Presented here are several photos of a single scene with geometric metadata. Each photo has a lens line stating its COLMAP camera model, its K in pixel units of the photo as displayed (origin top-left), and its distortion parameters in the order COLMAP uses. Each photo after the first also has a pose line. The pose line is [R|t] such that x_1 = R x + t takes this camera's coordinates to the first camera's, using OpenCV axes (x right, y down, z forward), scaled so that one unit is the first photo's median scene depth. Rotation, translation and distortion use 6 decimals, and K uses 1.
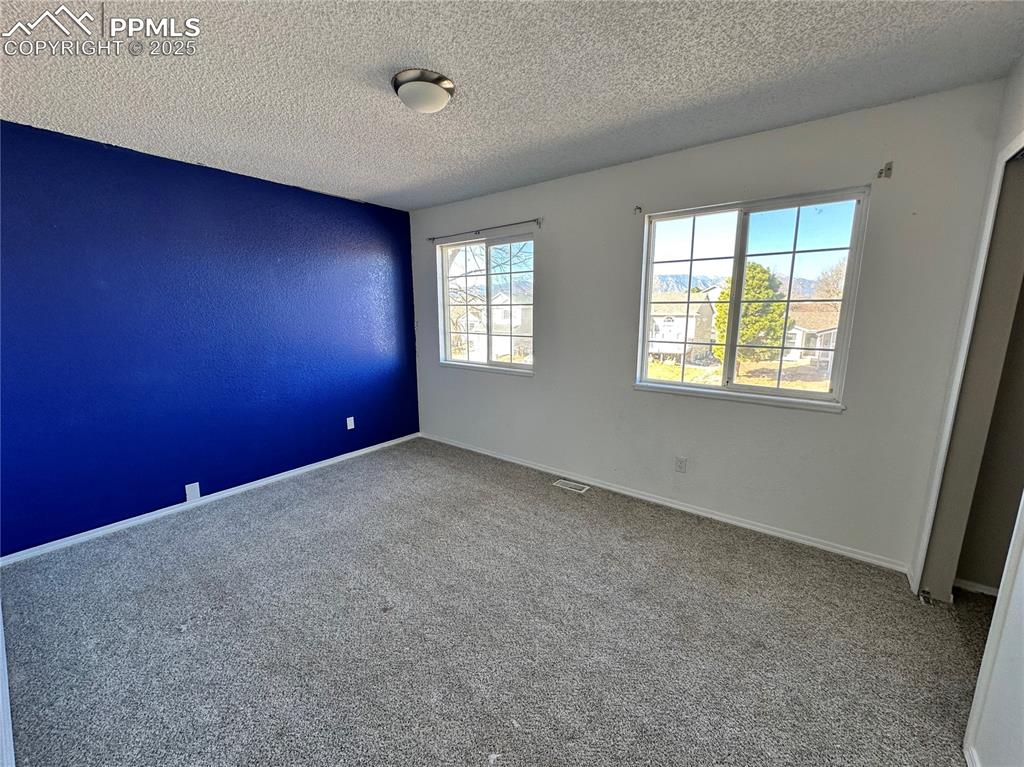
lens RADIAL K [[404.2, 0, 512.0], [0, 404.2, 383.5], [0, 0, 1]] dist [-0.001912, 0.000068]
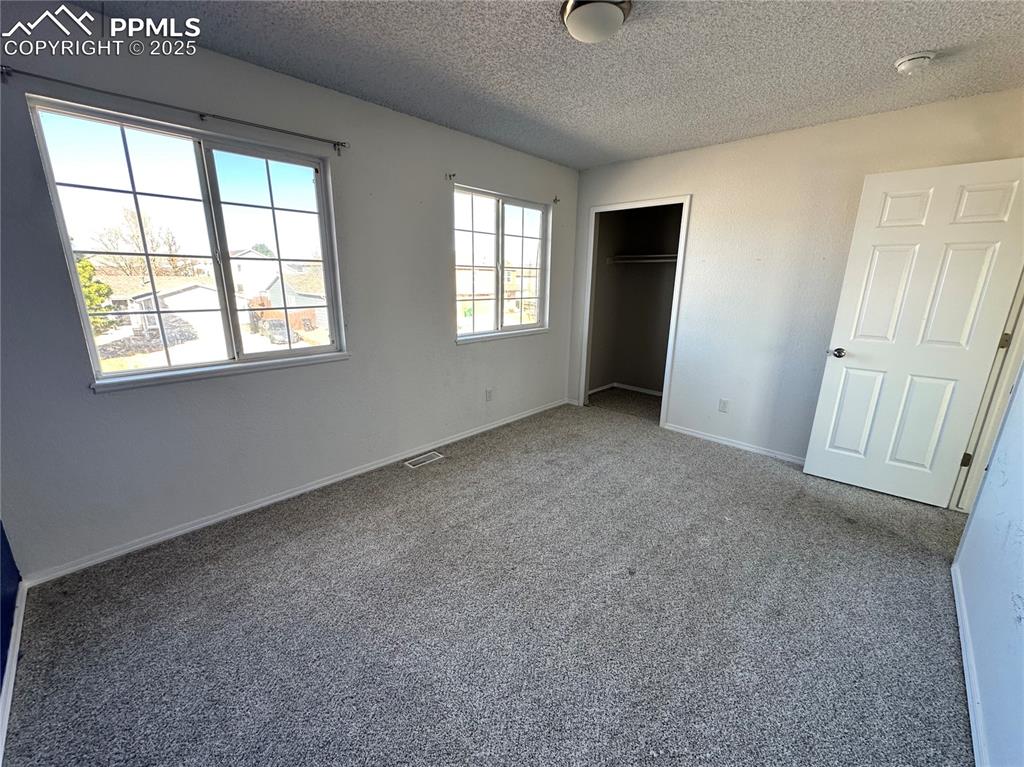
lens RADIAL K [[413.4, 0, 526.6], [0, 413.4, 379.3], [0, 0, 1]] dist [0.030047, 0.000078]
pose [[0.101660, -0.247370, 0.963573, -0.695720], [0.159189, 0.960155, 0.229698, -0.109413], [-0.982000, 0.130039, 0.136988, 0.583405]]
